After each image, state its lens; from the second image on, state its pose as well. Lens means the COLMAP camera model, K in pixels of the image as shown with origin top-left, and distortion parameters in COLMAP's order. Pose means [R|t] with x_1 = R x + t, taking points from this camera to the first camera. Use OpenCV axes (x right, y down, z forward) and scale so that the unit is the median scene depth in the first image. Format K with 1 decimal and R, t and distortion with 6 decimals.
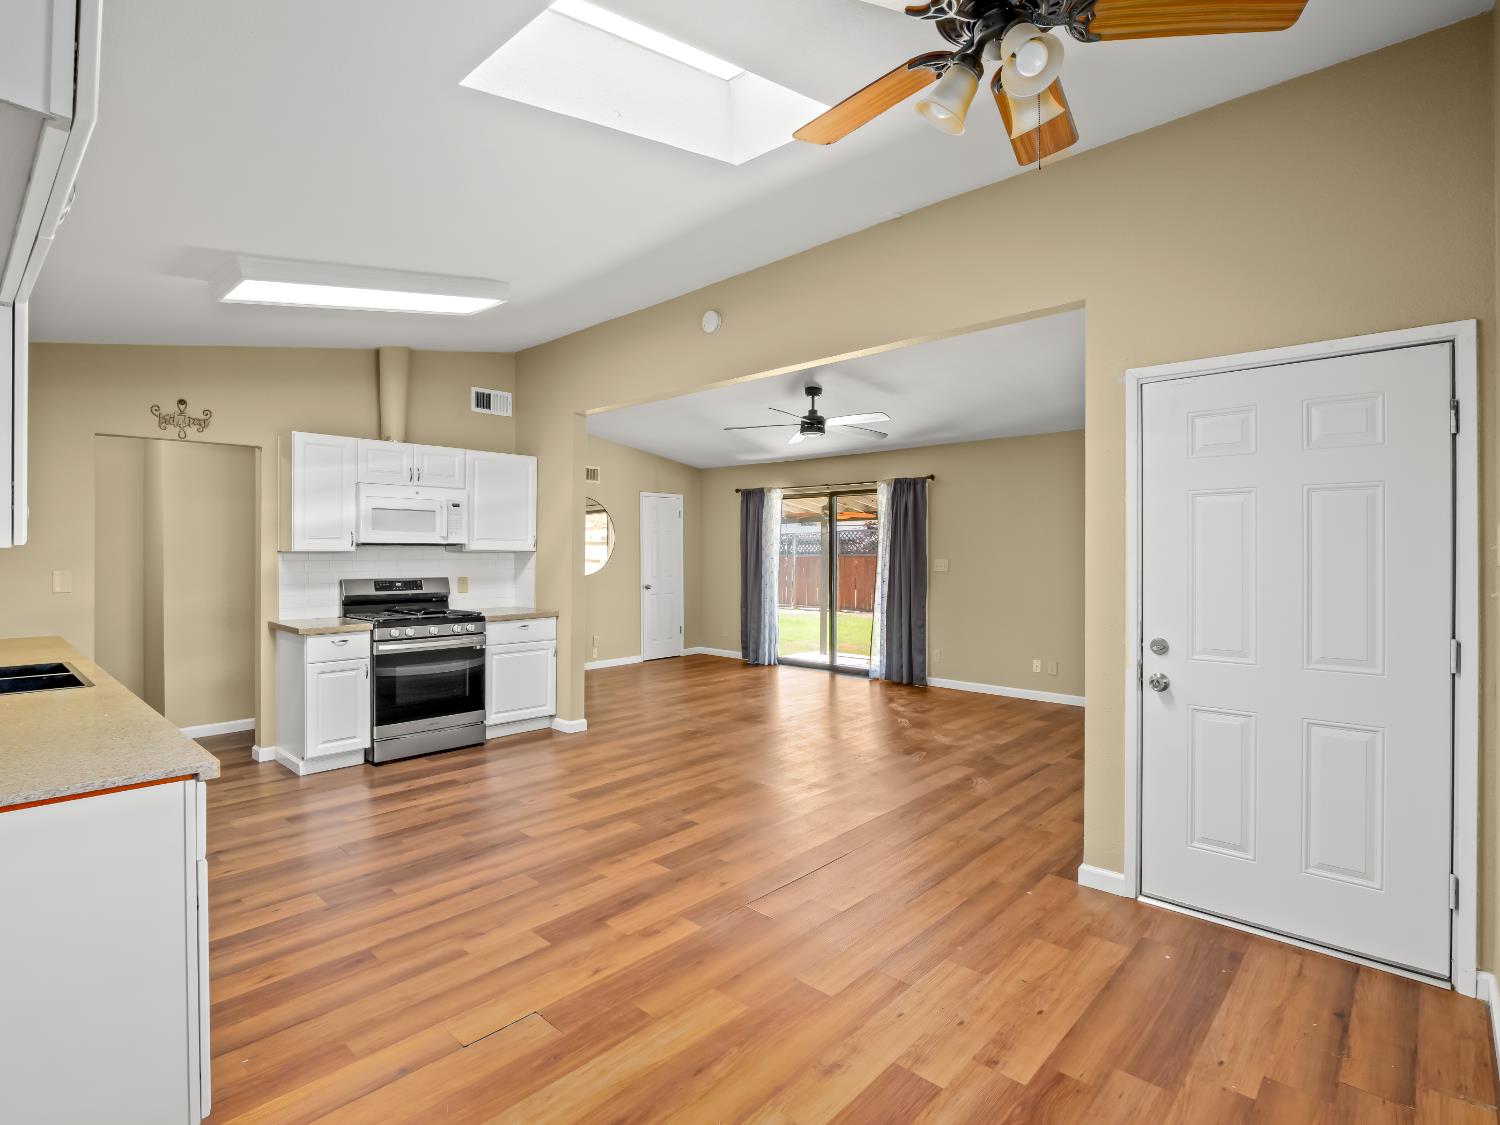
lens RADIAL K [[749.5, 0, 743.4], [0, 749.5, 551.0], [0, 0, 1]] dist [-0.013019, -0.000549]
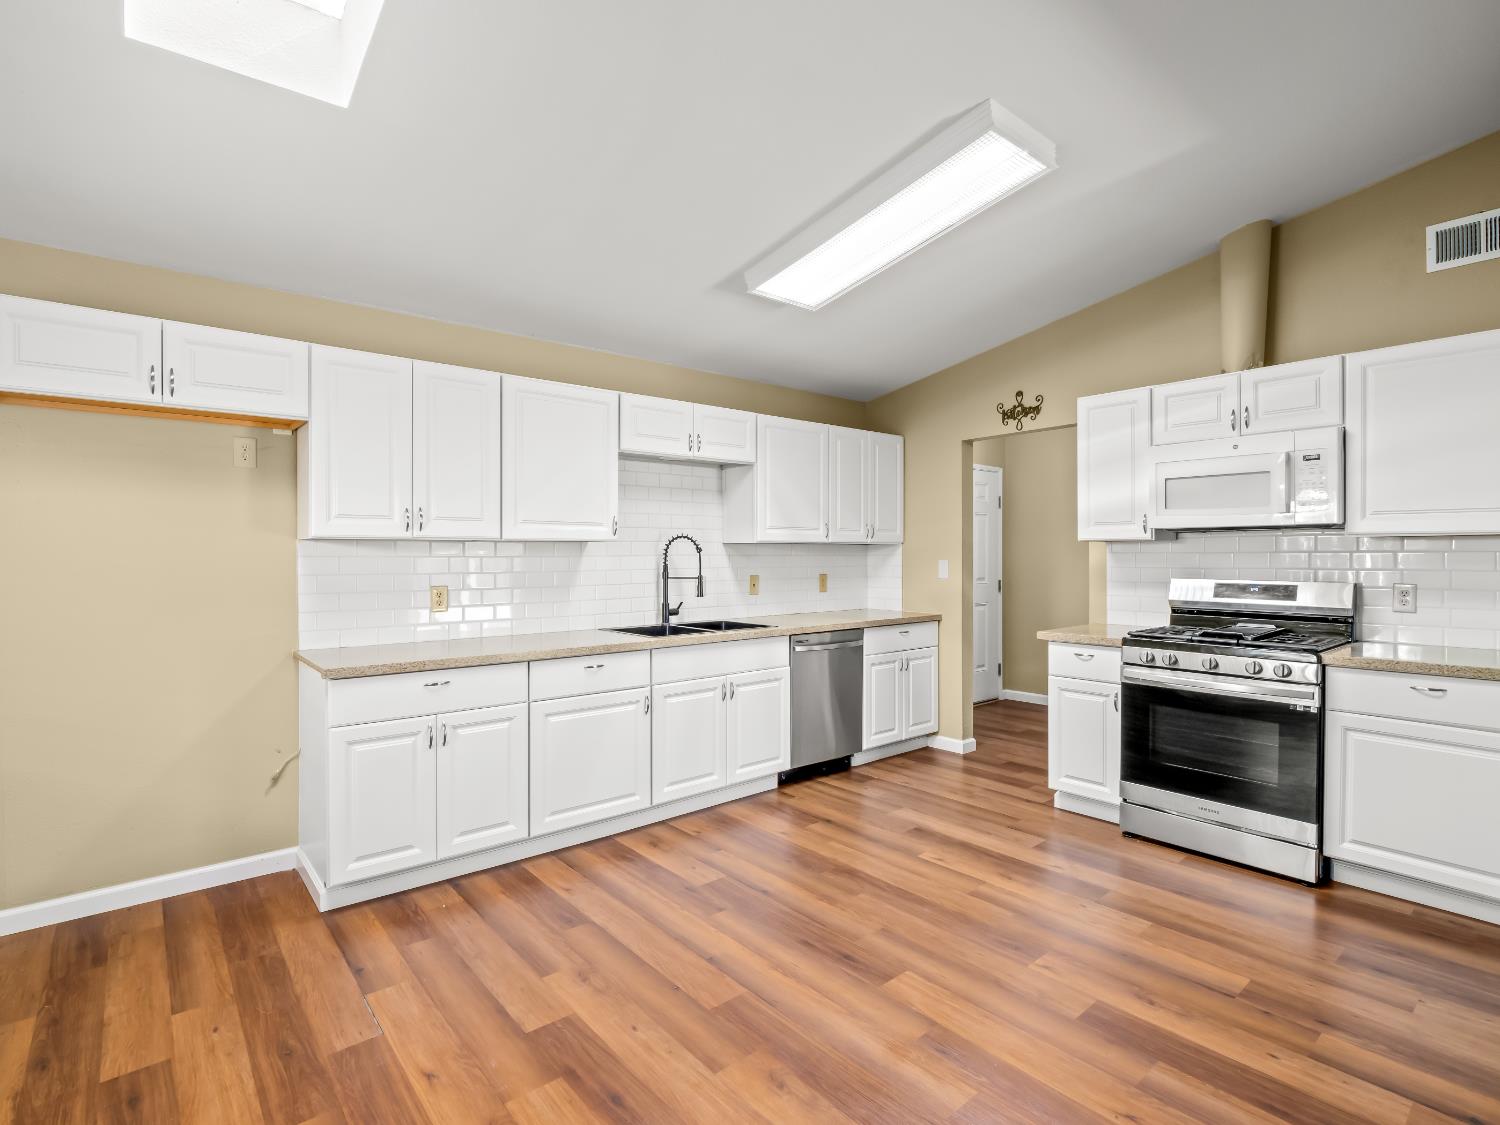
lens RADIAL K [[736.8, 0, 751.6], [0, 736.8, 556.6], [0, 0, 1]] dist [0.000438, -0.011279]
pose [[-0.120807, 0.003085, -0.992671, 0.246877], [0.004755, 0.999985, 0.002529, 0.013151], [0.992665, -0.004415, -0.120820, 0.687324]]
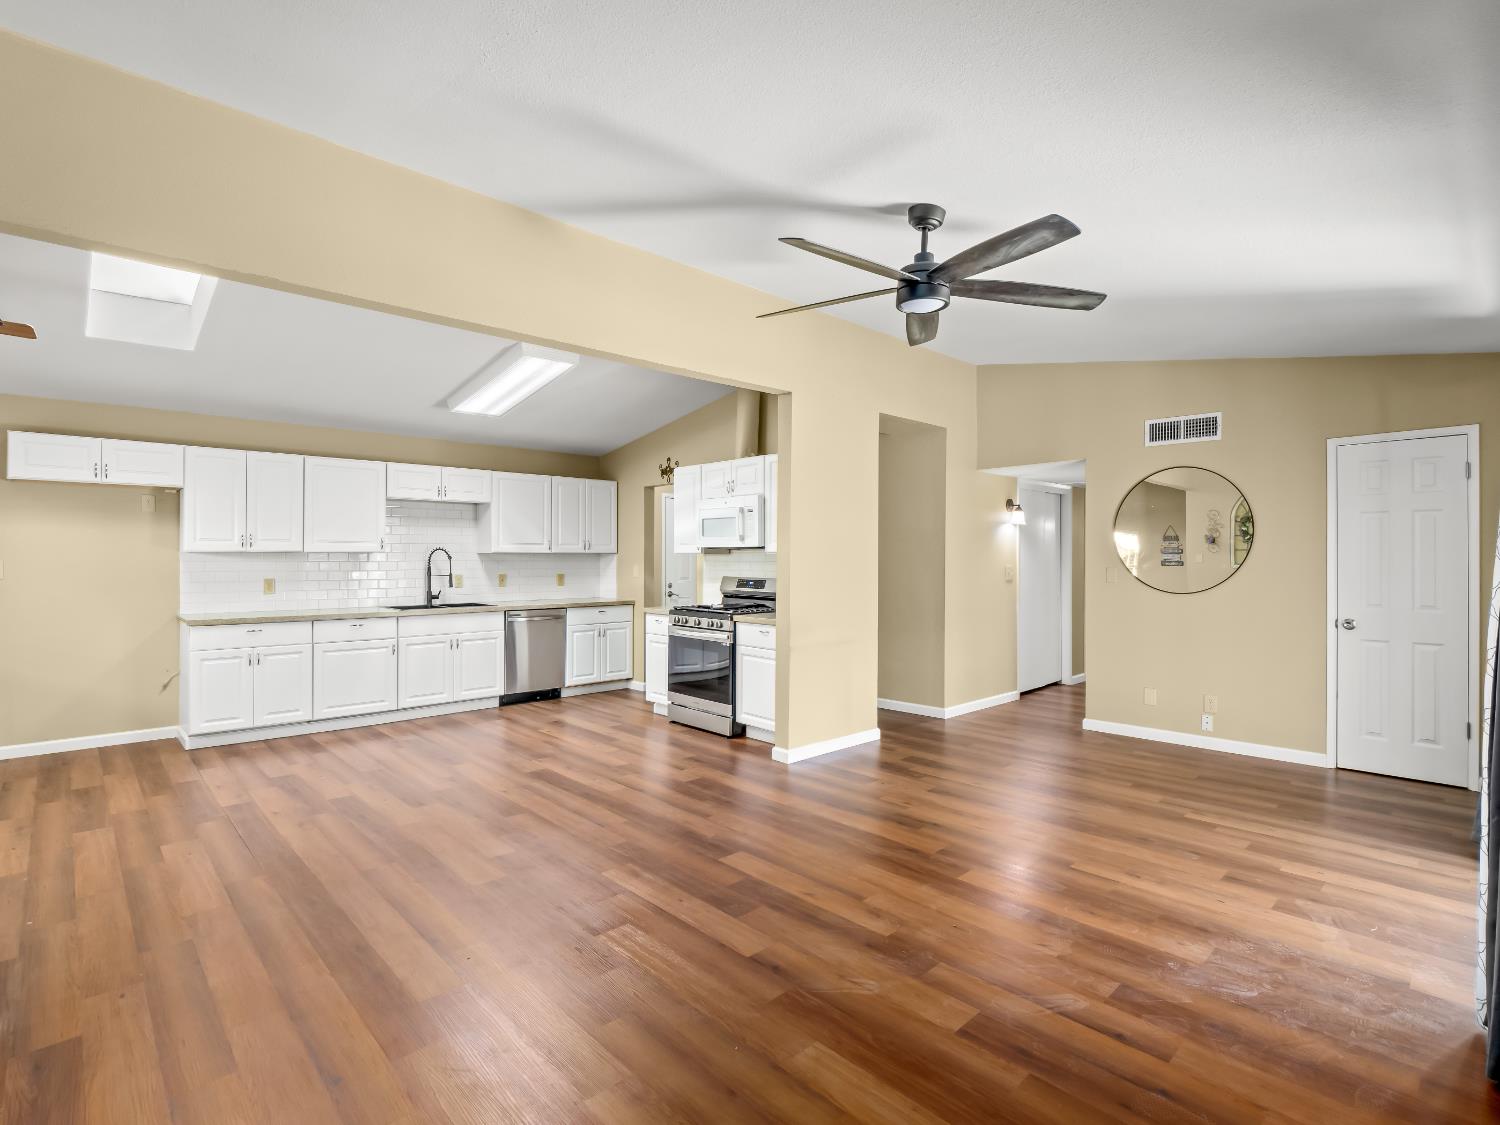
lens RADIAL K [[736.8, 0, 751.6], [0, 736.8, 556.6], [0, 0, 1]] dist [0.000438, -0.011279]
pose [[-0.064007, 0.000097, -0.997949, 0.712110], [-0.000961, 1.000000, 0.000159, 0.004927], [0.997949, 0.000969, -0.064006, 1.151456]]
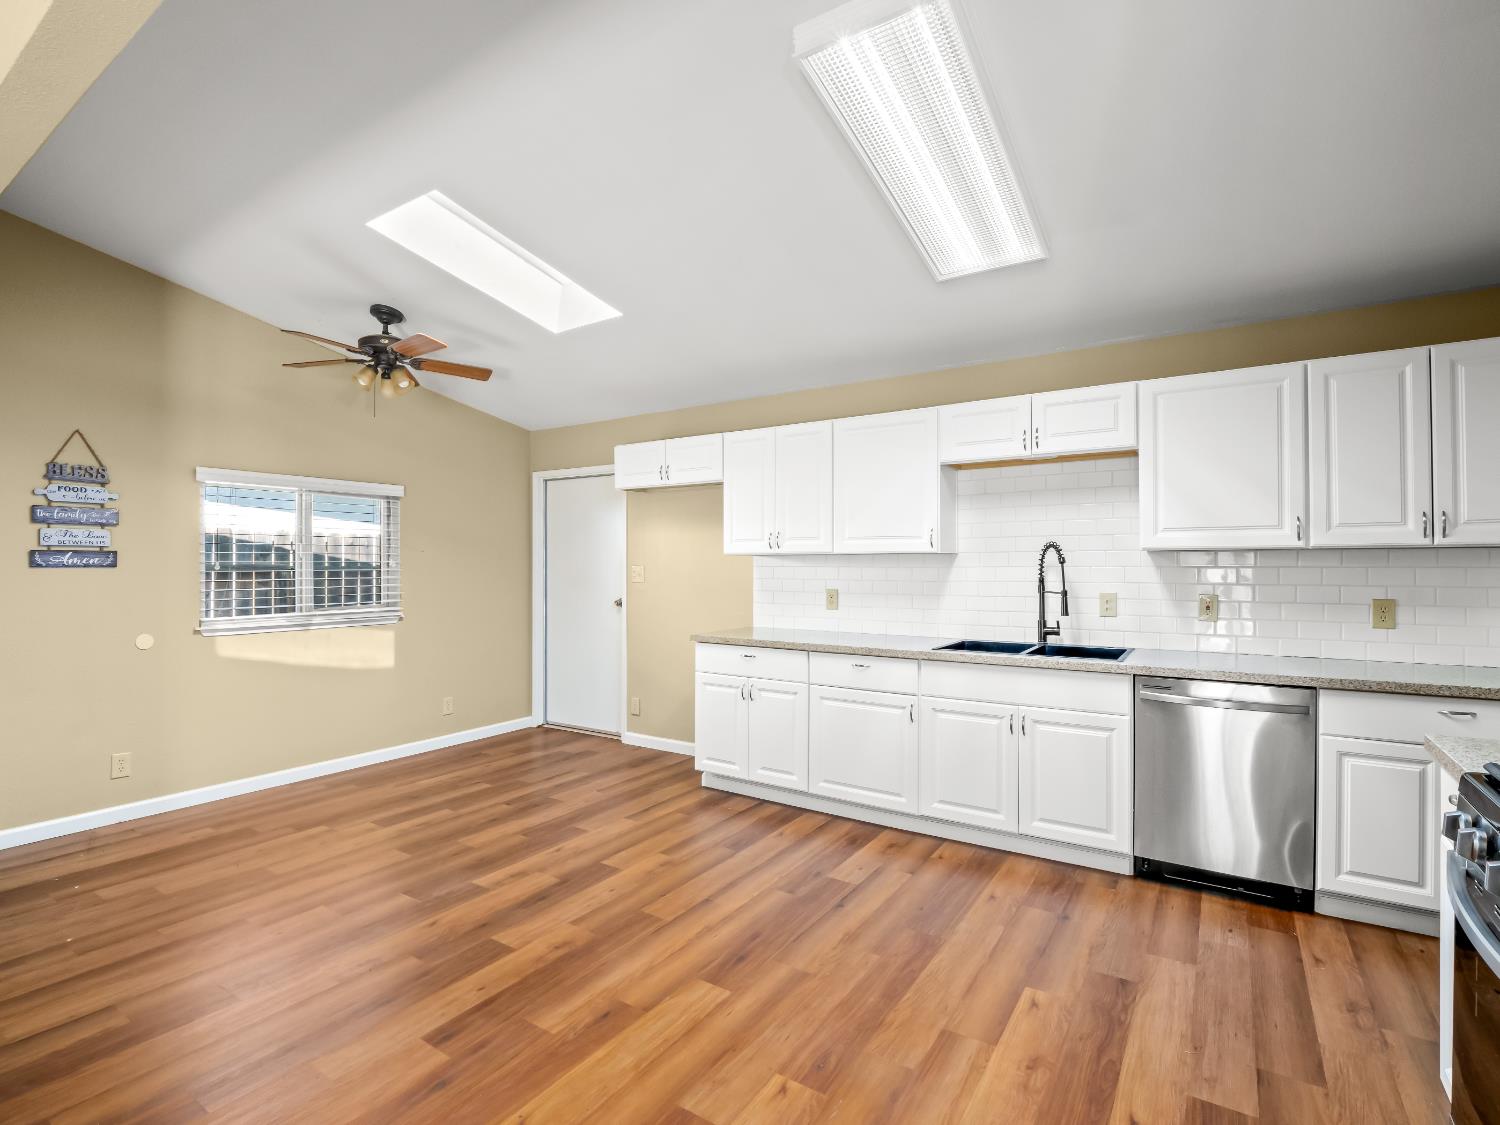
lens RADIAL K [[725.1, 0, 744.9], [0, 725.1, 558.3], [0, 0, 1]] dist [-0.003310, -0.011169]
pose [[-0.986565, -0.001478, -0.163361, -0.154136], [0.000401, 0.999934, -0.011465, 0.013214], [0.163367, -0.011377, -0.986500, 1.165754]]
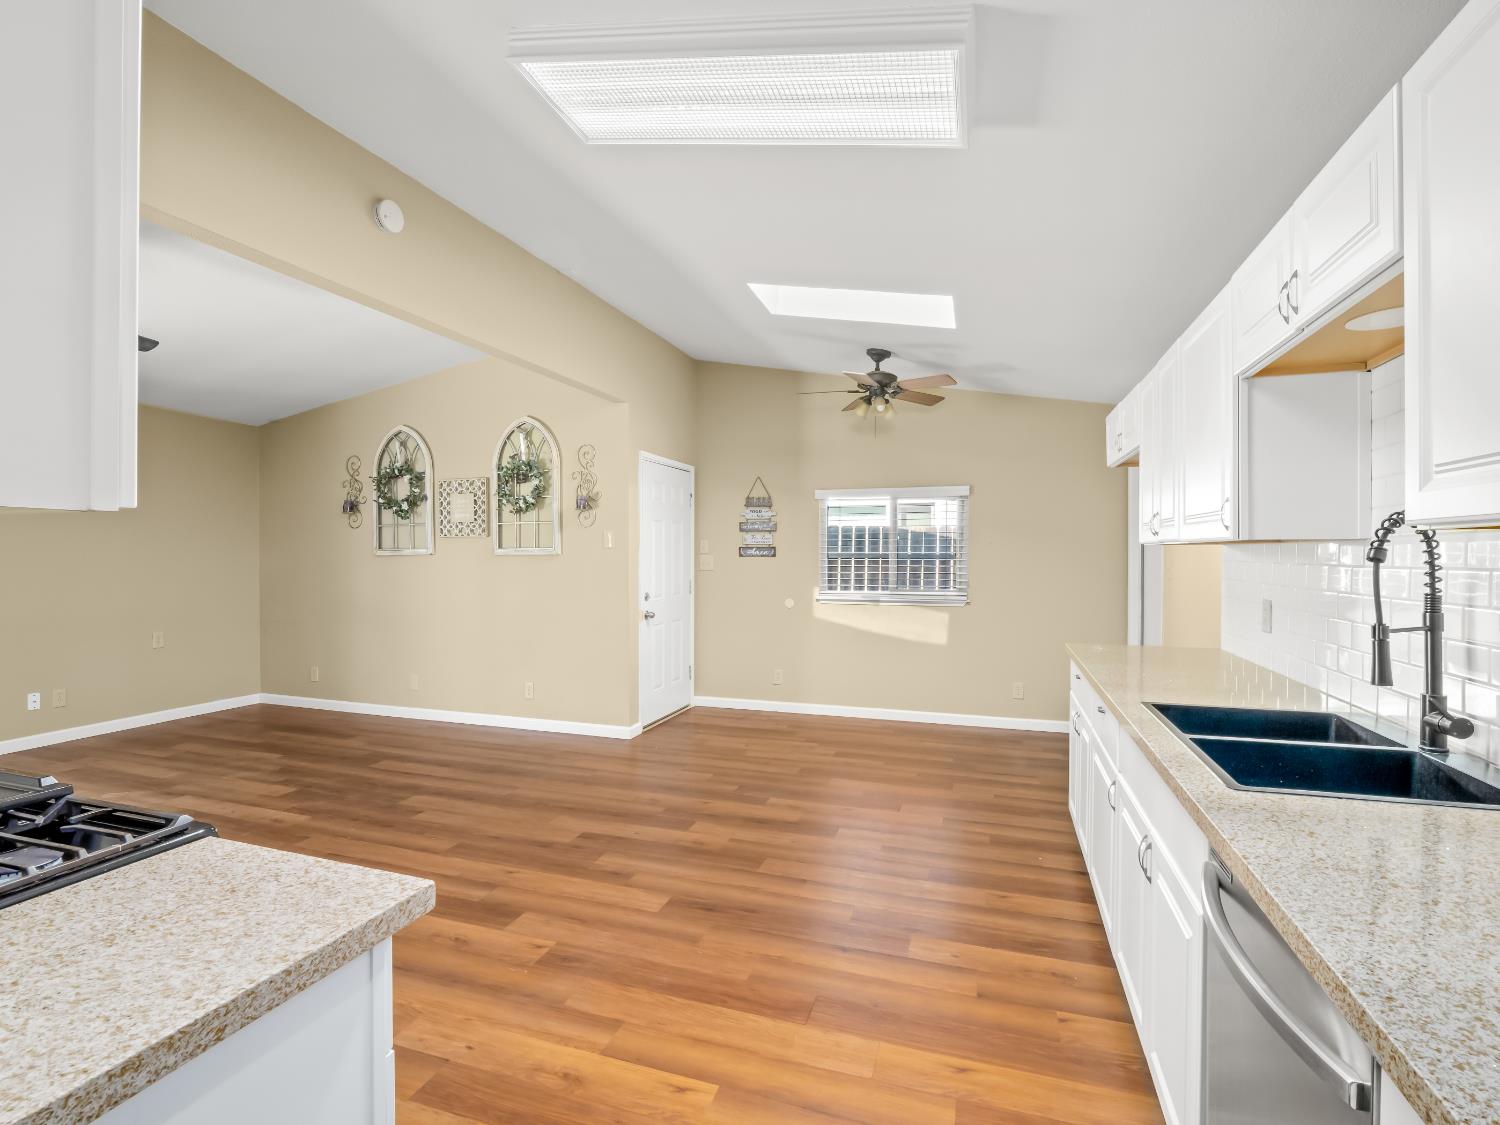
lens RADIAL K [[725.1, 0, 744.9], [0, 725.1, 558.3], [0, 0, 1]] dist [-0.003310, -0.011169]
pose [[-0.409974, -0.007397, 0.912067, -0.729069], [-0.002377, 0.999972, 0.007041, 0.007901], [-0.912094, 0.000718, -0.409980, 0.886567]]
